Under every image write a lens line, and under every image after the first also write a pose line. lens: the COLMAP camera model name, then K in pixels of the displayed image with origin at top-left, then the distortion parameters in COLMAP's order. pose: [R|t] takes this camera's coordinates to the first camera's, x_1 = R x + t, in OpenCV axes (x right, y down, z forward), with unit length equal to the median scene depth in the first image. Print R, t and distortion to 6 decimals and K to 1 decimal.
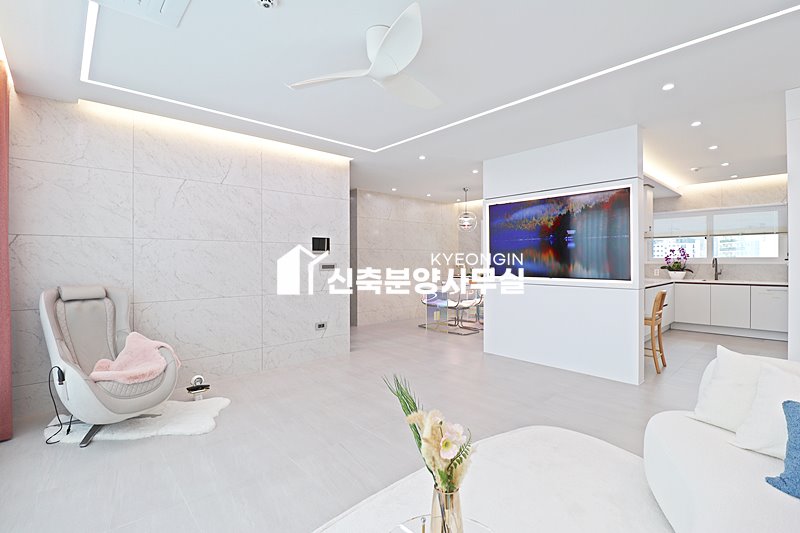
lens RADIAL K [[368.4, 0, 398.2], [0, 368.4, 262.4], [0, 0, 1]] dist [-0.001520, -0.013685]
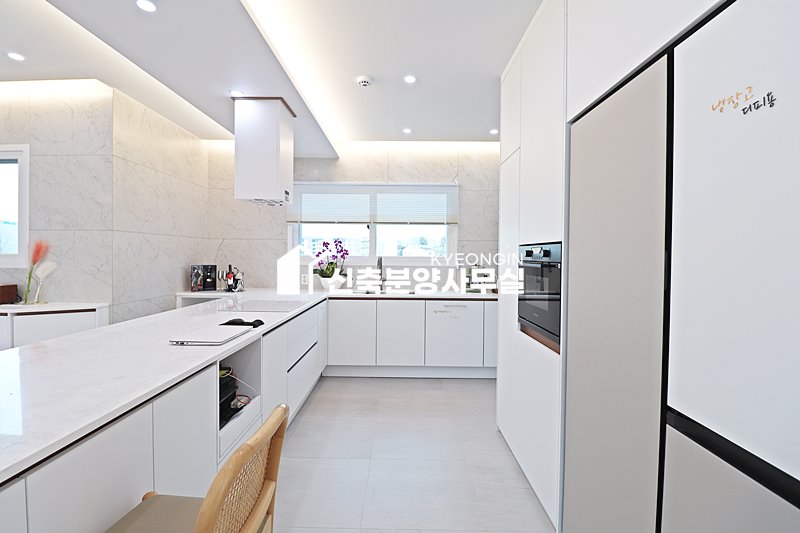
lens RADIAL K [[368.4, 0, 398.2], [0, 368.4, 262.4], [0, 0, 1]] dist [-0.001520, -0.013685]
pose [[0.677888, -0.002182, 0.735162, 0.401551], [-0.008712, 0.999902, 0.011001, -0.009756], [-0.735113, -0.013862, 0.677803, 0.525381]]
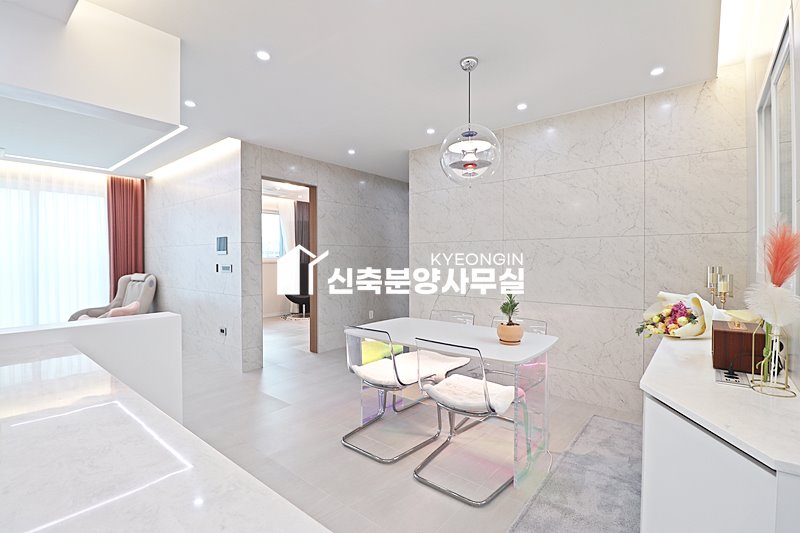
lens RADIAL K [[371.6, 0, 396.4], [0, 371.6, 261.3], [0, 0, 1]] dist [-0.001492, -0.014038]
pose [[0.142532, 0.012186, -0.989715, 0.575446], [-0.003419, 0.999924, 0.011820, -0.013650], [0.989784, 0.001699, 0.142563, 0.953314]]
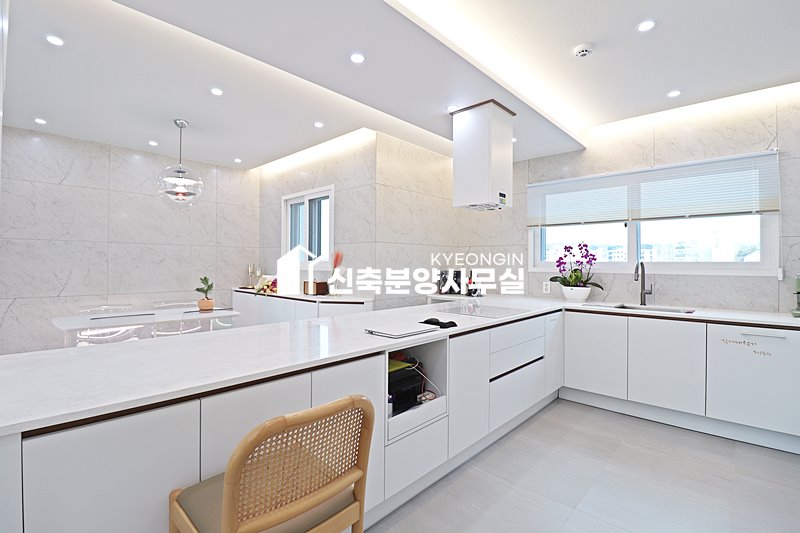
lens RADIAL K [[371.6, 0, 396.4], [0, 371.6, 261.3], [0, 0, 1]] dist [-0.001492, -0.014038]
pose [[0.997081, 0.011021, 0.075546, 0.484276], [-0.010199, 0.999885, -0.011254, -0.004314], [-0.075661, 0.010451, 0.997079, 0.504081]]
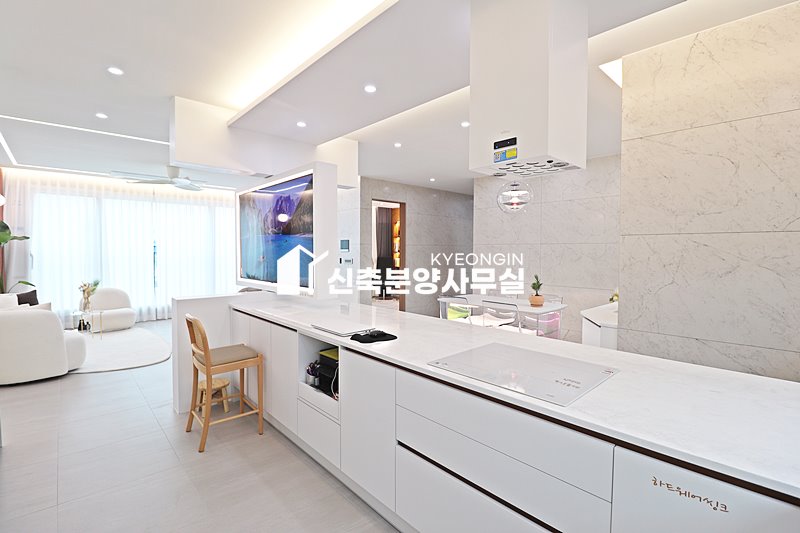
lens RADIAL K [[371.6, 0, 396.4], [0, 371.6, 261.3], [0, 0, 1]] dist [-0.001492, -0.014038]
pose [[0.000591, 0.032642, -0.999467, 0.869681], [-0.009575, 0.999421, 0.032635, -0.025449], [0.999954, 0.009551, 0.000903, 0.872714]]
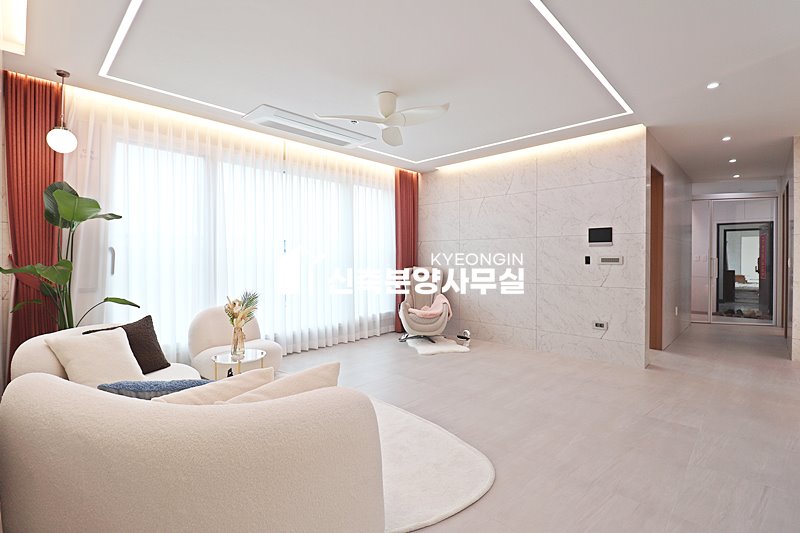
lens RADIAL K [[371.6, 0, 396.4], [0, 371.6, 261.3], [0, 0, 1]] dist [-0.001492, -0.014038]
pose [[0.058150, 0.014273, -0.998206, 0.492527], [-0.006072, 0.999884, 0.013943, 0.003834], [0.998289, 0.005251, 0.058230, 0.327348]]
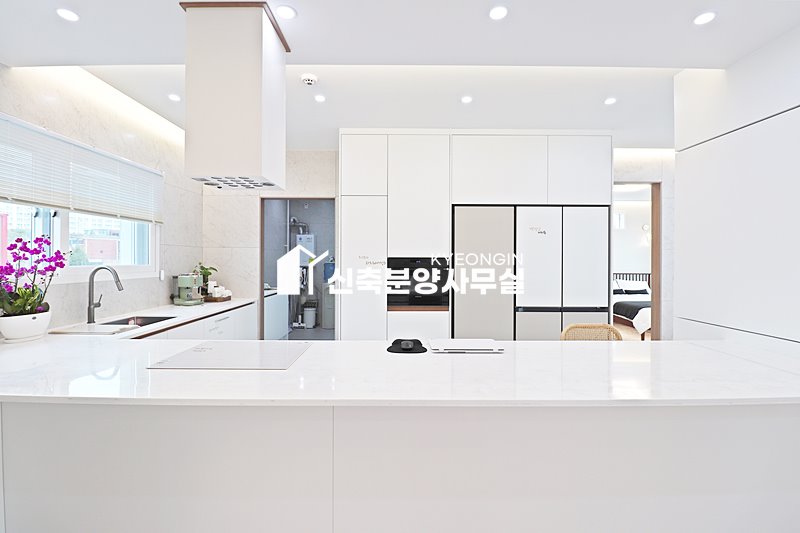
lens RADIAL K [[371.6, 0, 396.4], [0, 371.6, 261.3], [0, 0, 1]] dist [-0.001492, -0.014038]
pose [[-0.740574, 0.001231, 0.671973, 0.350684], [0.003999, 0.999989, 0.002576, -0.018825], [-0.671963, 0.004595, -0.740571, 1.085929]]
